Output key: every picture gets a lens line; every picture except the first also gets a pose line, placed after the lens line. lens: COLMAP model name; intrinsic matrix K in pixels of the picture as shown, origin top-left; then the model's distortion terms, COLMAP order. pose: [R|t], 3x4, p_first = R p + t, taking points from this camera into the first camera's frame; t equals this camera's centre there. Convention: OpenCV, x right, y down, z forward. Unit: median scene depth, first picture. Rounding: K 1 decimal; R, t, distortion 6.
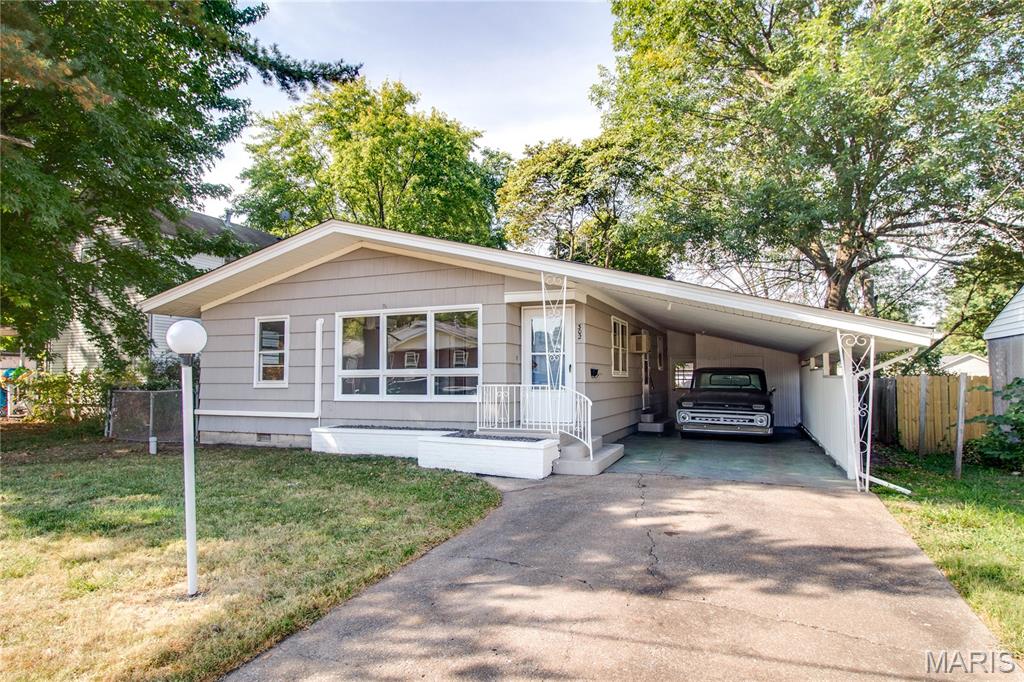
lens RADIAL K [[585.9, 0, 512.0], [0, 585.9, 341.0], [0, 0, 1]] dist [-0.004549, -0.000300]
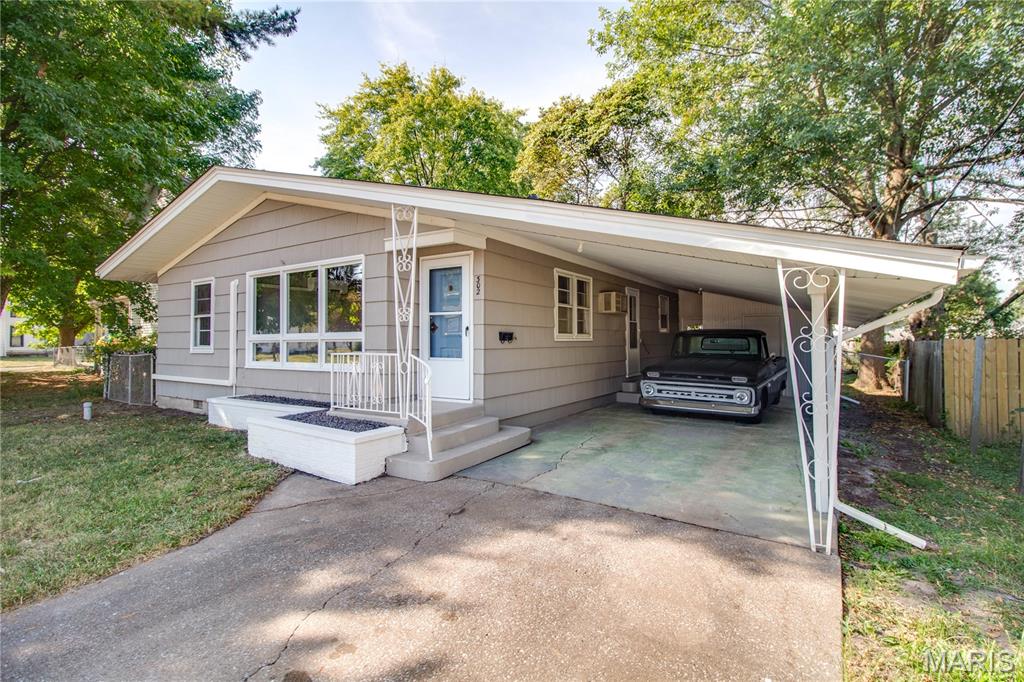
lens RADIAL K [[493.2, 0, 513.0], [0, 493.2, 321.9], [0, 0, 1]] dist [-0.000478, -0.010987]
pose [[0.984263, -0.008966, -0.176482, 0.231095], [0.013774, 0.999566, 0.026038, 0.013938], [0.176172, -0.028059, 0.983959, 0.289392]]
